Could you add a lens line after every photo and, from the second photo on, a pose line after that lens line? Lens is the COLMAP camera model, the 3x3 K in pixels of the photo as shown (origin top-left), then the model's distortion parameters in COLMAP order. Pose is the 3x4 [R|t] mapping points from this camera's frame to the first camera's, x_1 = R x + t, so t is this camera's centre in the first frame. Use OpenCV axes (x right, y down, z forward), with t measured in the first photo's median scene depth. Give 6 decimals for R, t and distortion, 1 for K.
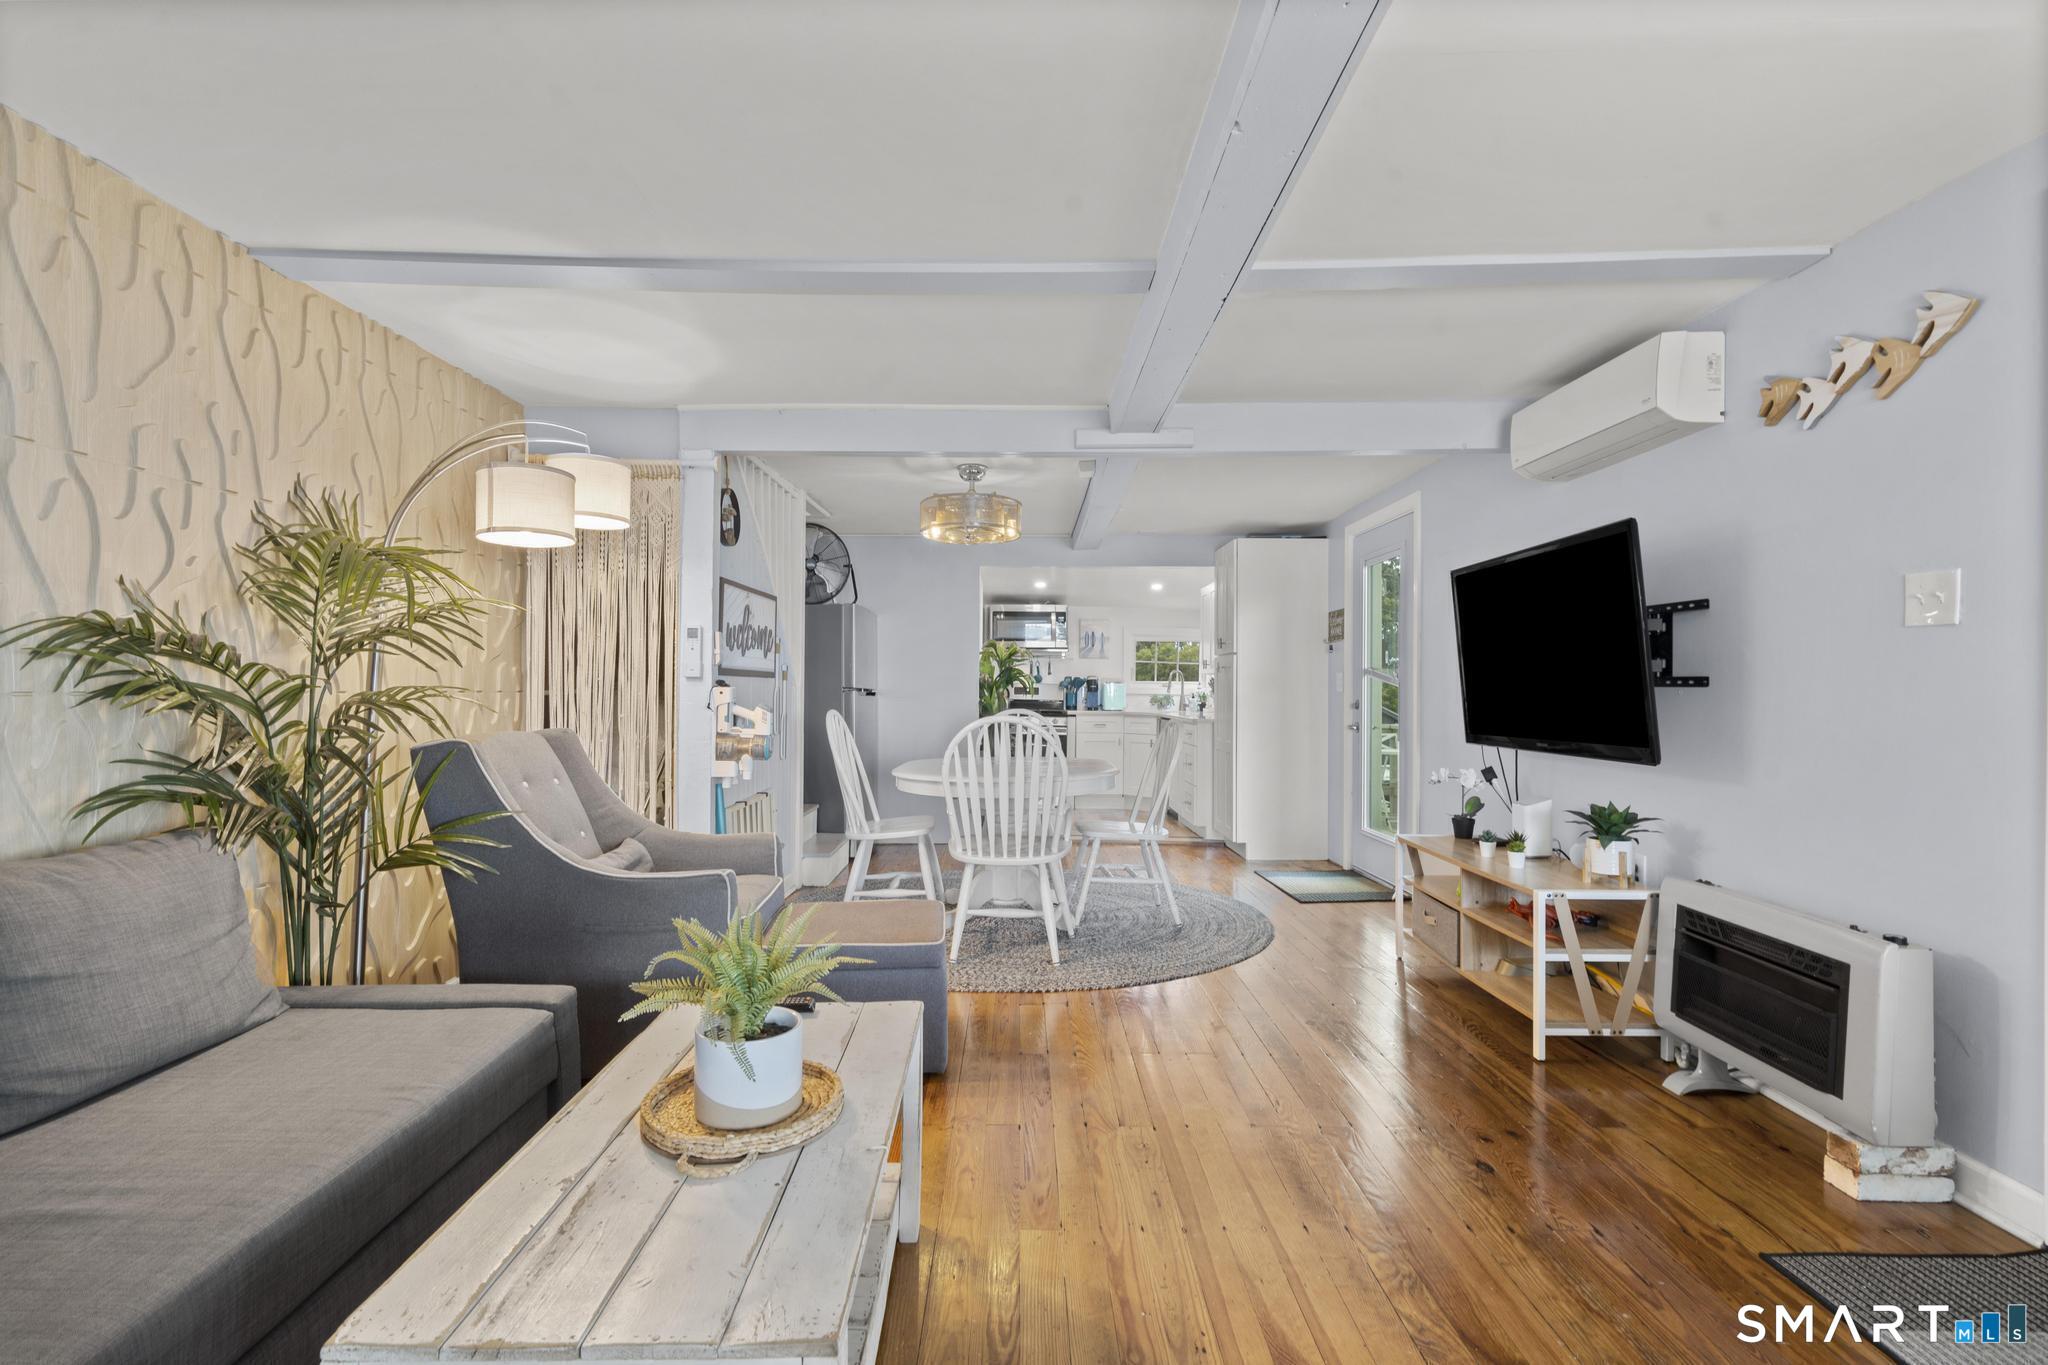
lens RADIAL K [[934.4, 0, 1014.4], [0, 934.4, 676.2], [0, 0, 1]] dist [-0.001206, 0.000510]
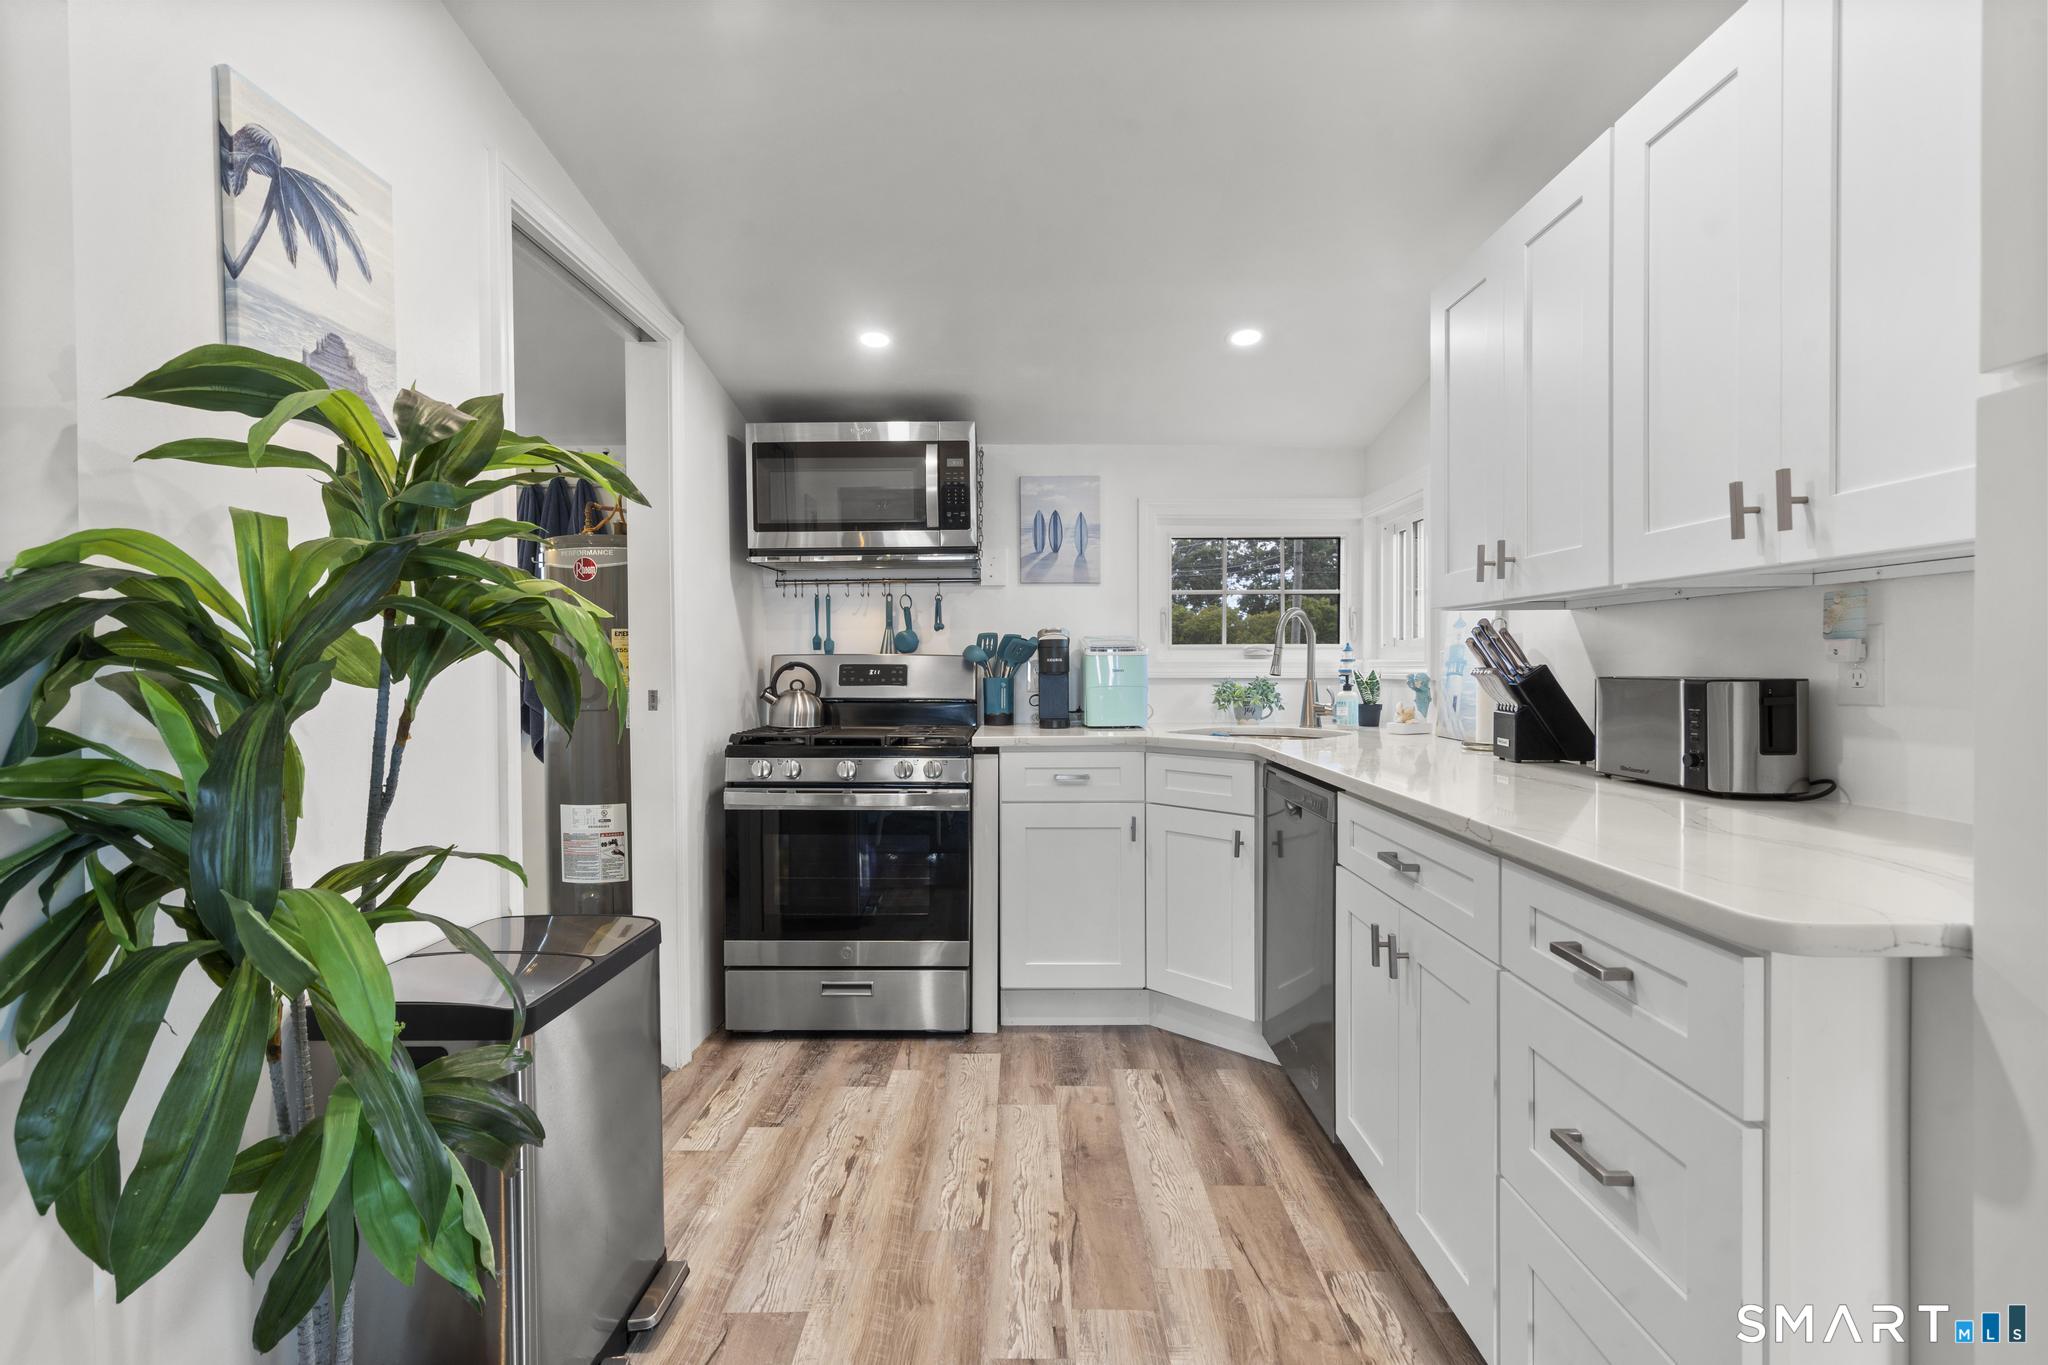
lens RADIAL K [[934.4, 0, 1014.4], [0, 934.4, 676.2], [0, 0, 1]] dist [-0.001206, 0.000510]
pose [[0.999861, -0.015624, -0.005849, 0.075149], [0.015782, 0.999486, 0.027894, 0.007278], [0.005410, -0.027983, 0.999594, 0.685504]]
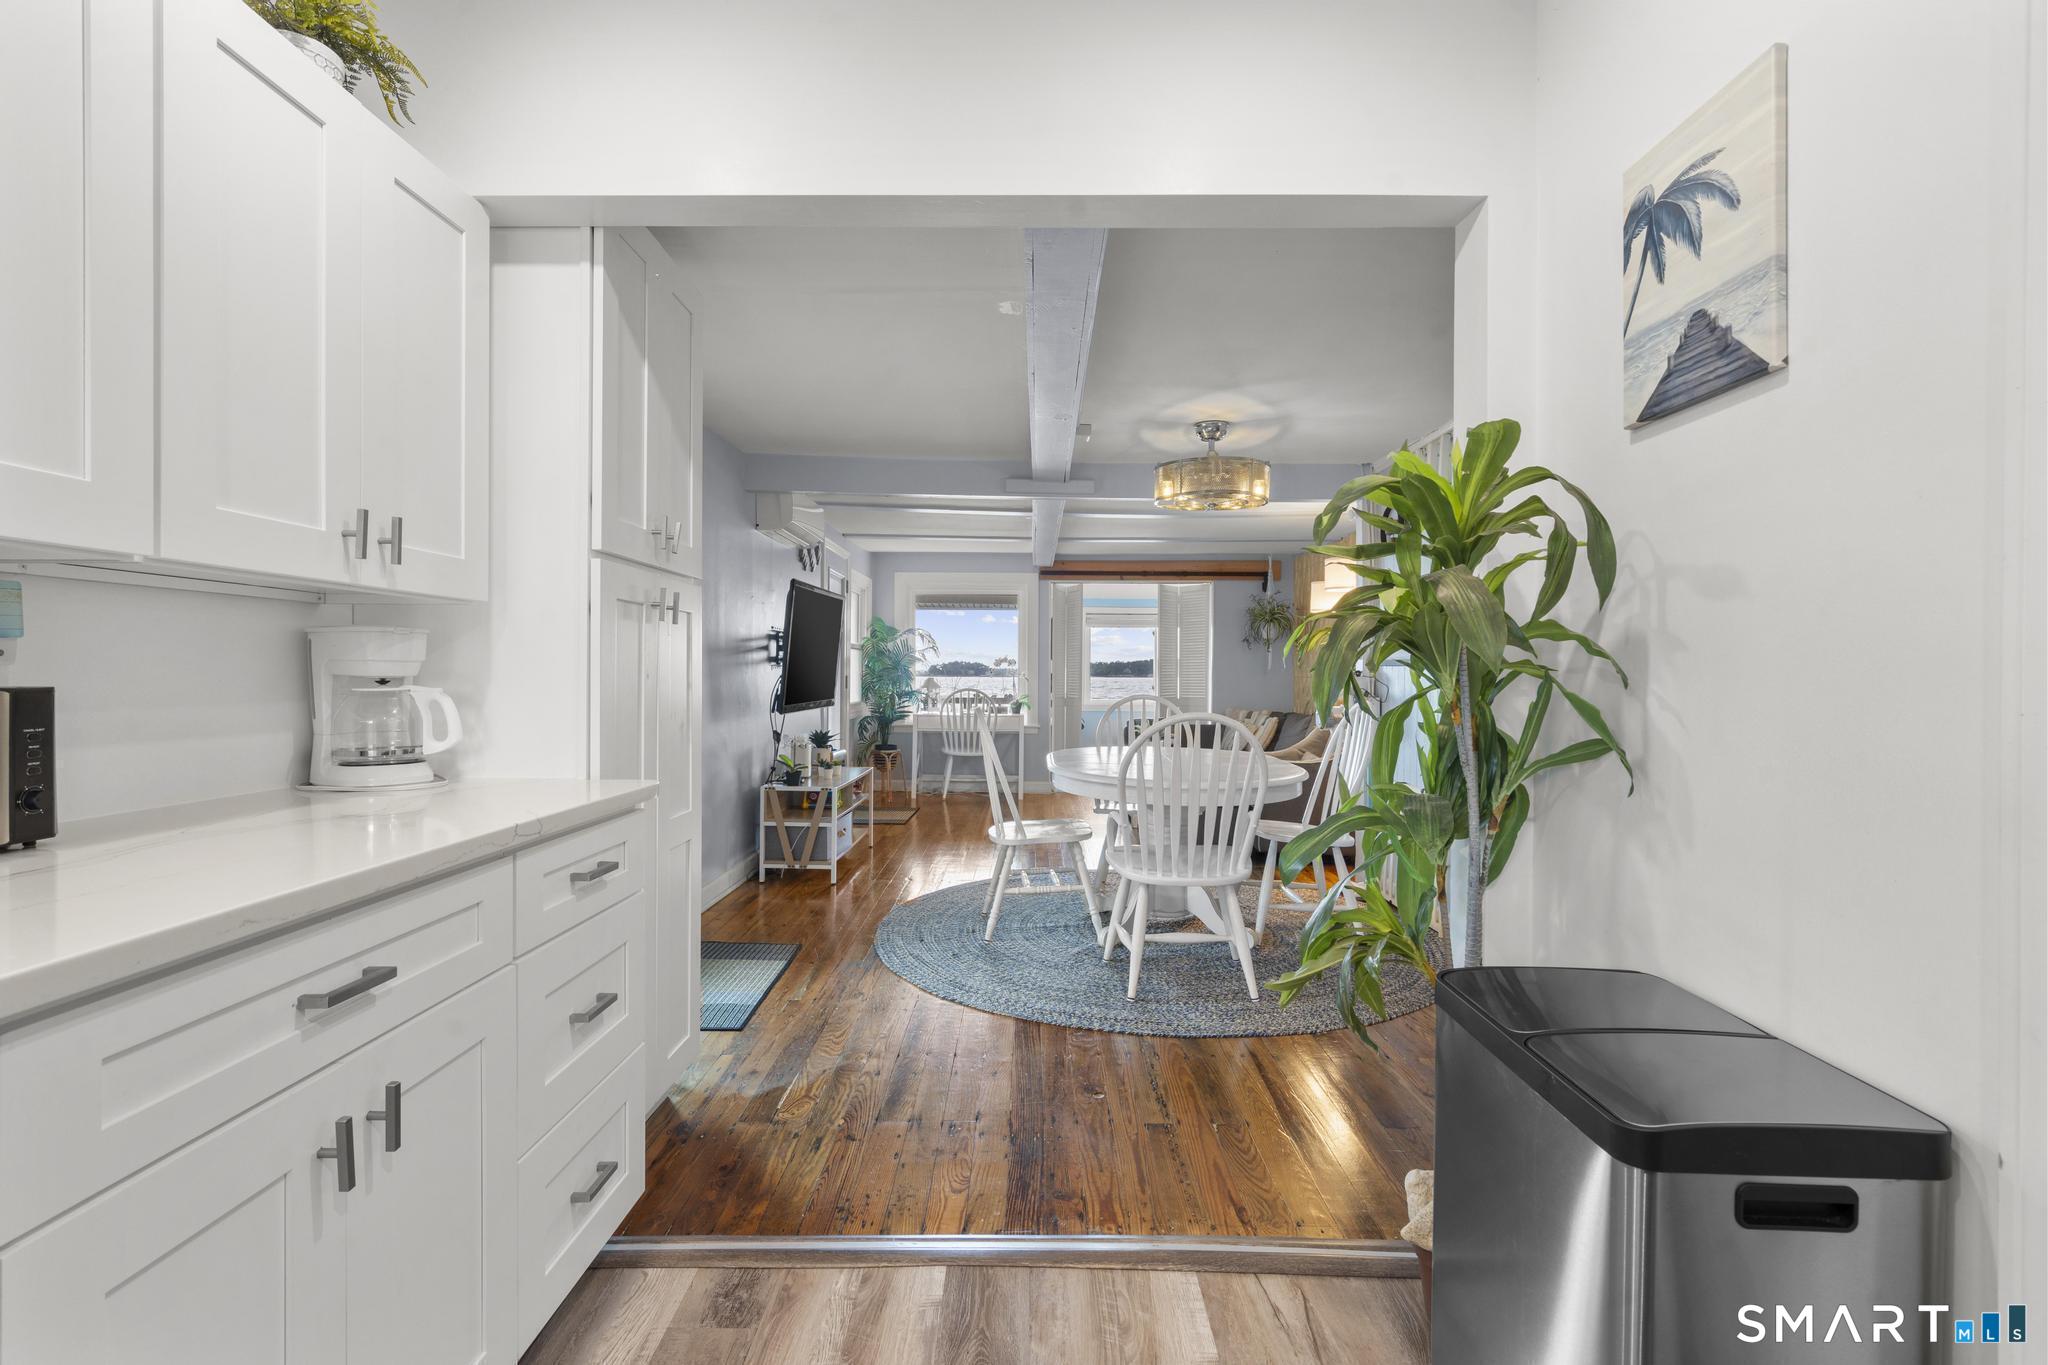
lens RADIAL K [[934.4, 0, 1014.4], [0, 934.4, 676.2], [0, 0, 1]] dist [-0.001206, 0.000510]
pose [[-0.999886, -0.010150, 0.011184, 0.067851], [-0.010270, 0.999890, -0.010694, 0.013287], [-0.011074, -0.010807, -0.999880, 0.987180]]
